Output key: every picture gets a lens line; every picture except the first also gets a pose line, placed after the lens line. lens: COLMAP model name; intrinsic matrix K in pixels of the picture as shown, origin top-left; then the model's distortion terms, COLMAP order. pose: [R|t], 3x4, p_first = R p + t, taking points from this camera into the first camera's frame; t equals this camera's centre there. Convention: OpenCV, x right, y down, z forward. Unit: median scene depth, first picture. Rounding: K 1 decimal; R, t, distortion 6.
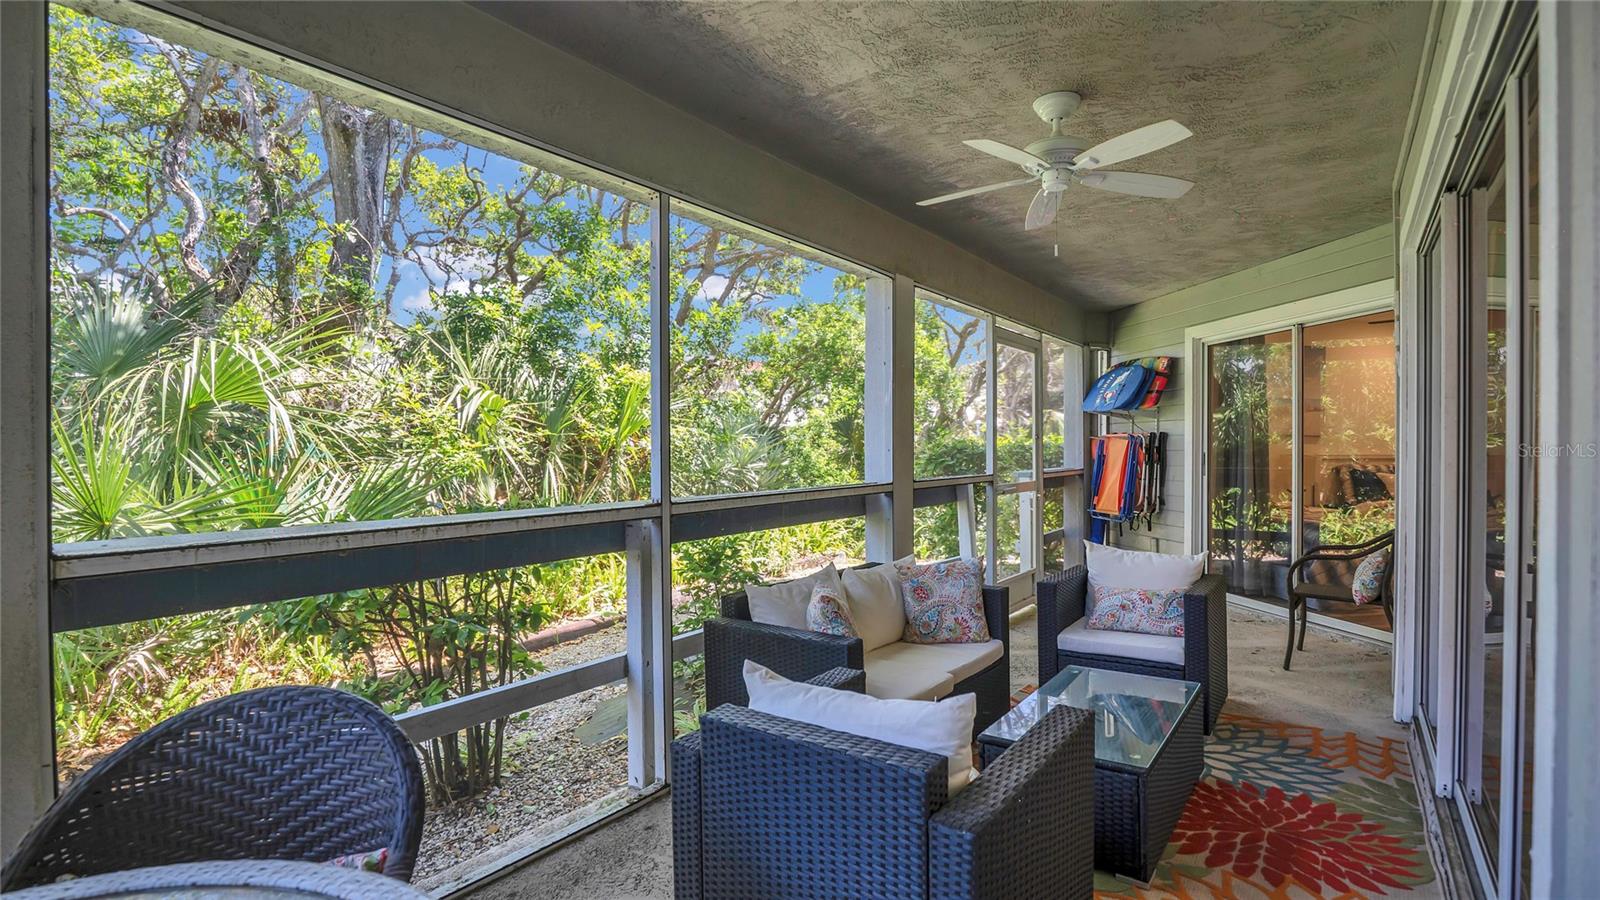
lens RADIAL K [[754.9, 0, 800.1], [0, 754.9, 456.6], [0, 0, 1]] dist [-0.001577, -0.014317]
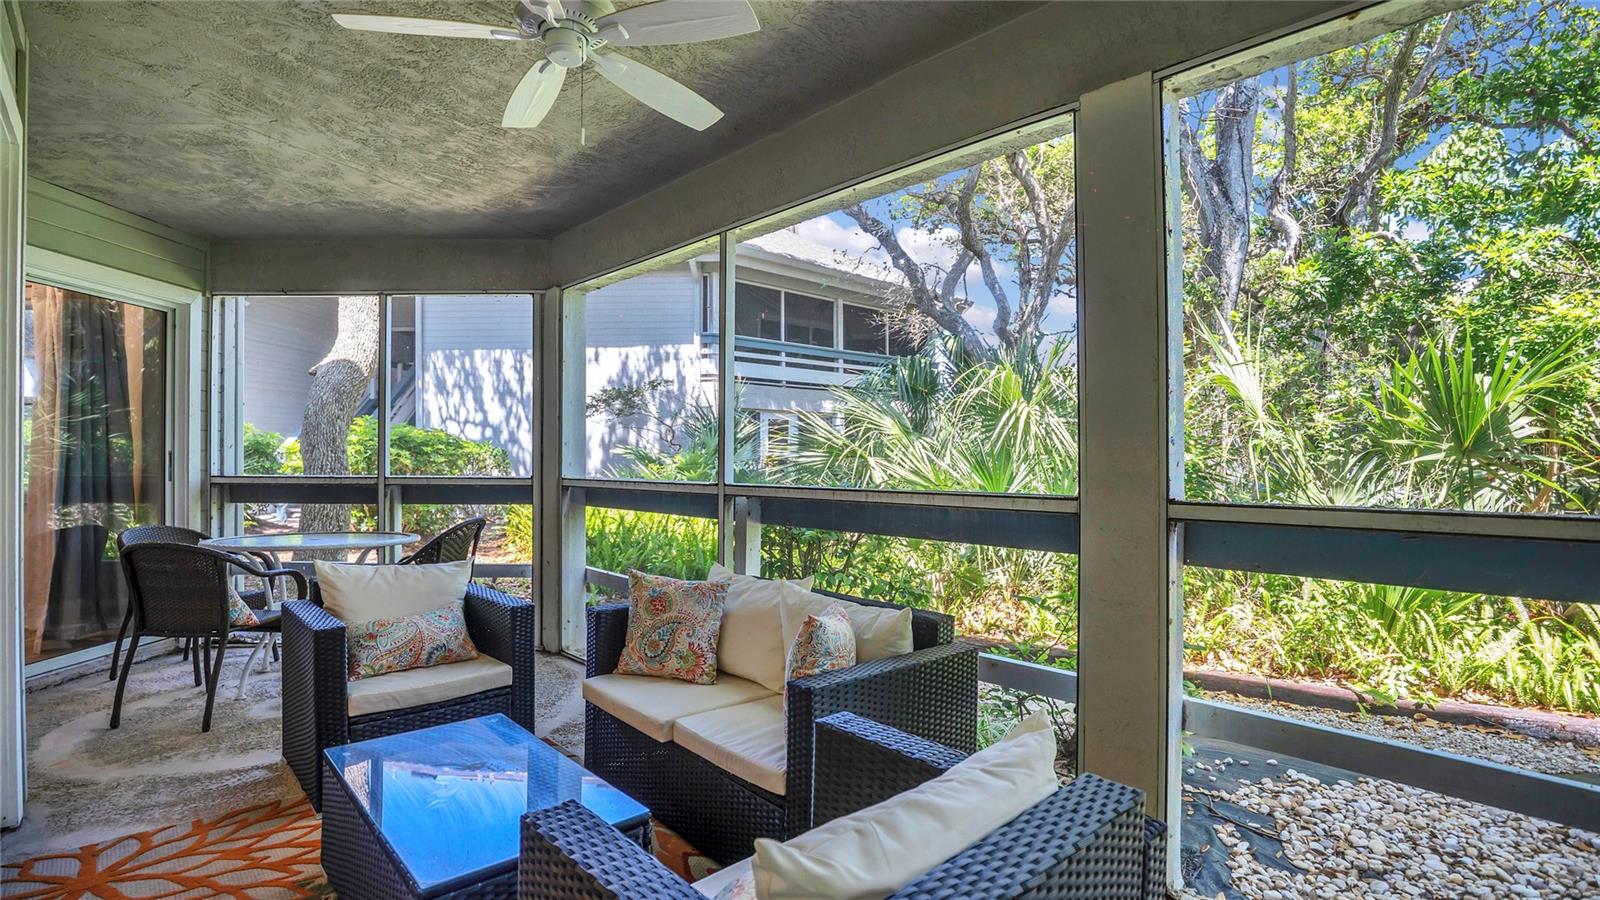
lens RADIAL K [[754.9, 0, 800.1], [0, 754.9, 456.6], [0, 0, 1]] dist [-0.001577, -0.014317]
pose [[-0.196790, -0.000120, -0.980446, 1.008334], [-0.013735, 0.999902, 0.002634, 0.012250], [0.980349, 0.013985, -0.196773, 1.386820]]
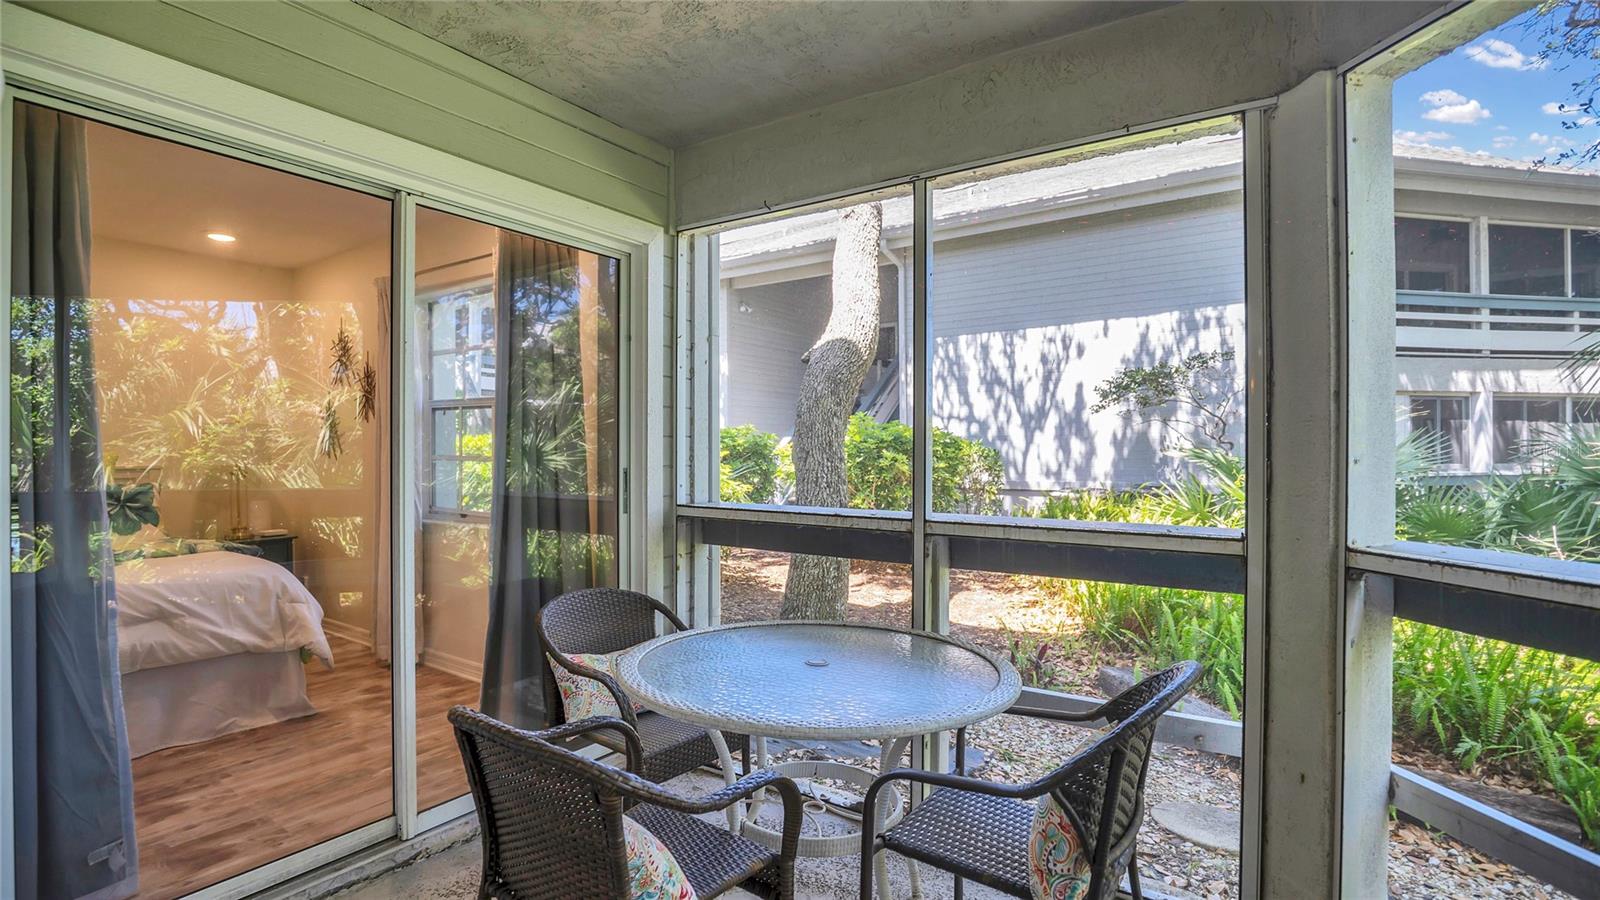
lens RADIAL K [[732.8, 0, 800.0], [0, 732.8, 450.0], [0, 0, 1]] dist [0.000239, -0.058820]
pose [[-0.701131, 0.001331, -0.713031, 0.253475], [-0.008569, 0.999910, 0.010292, -0.016684], [0.712981, 0.013326, -0.701057, 0.638862]]
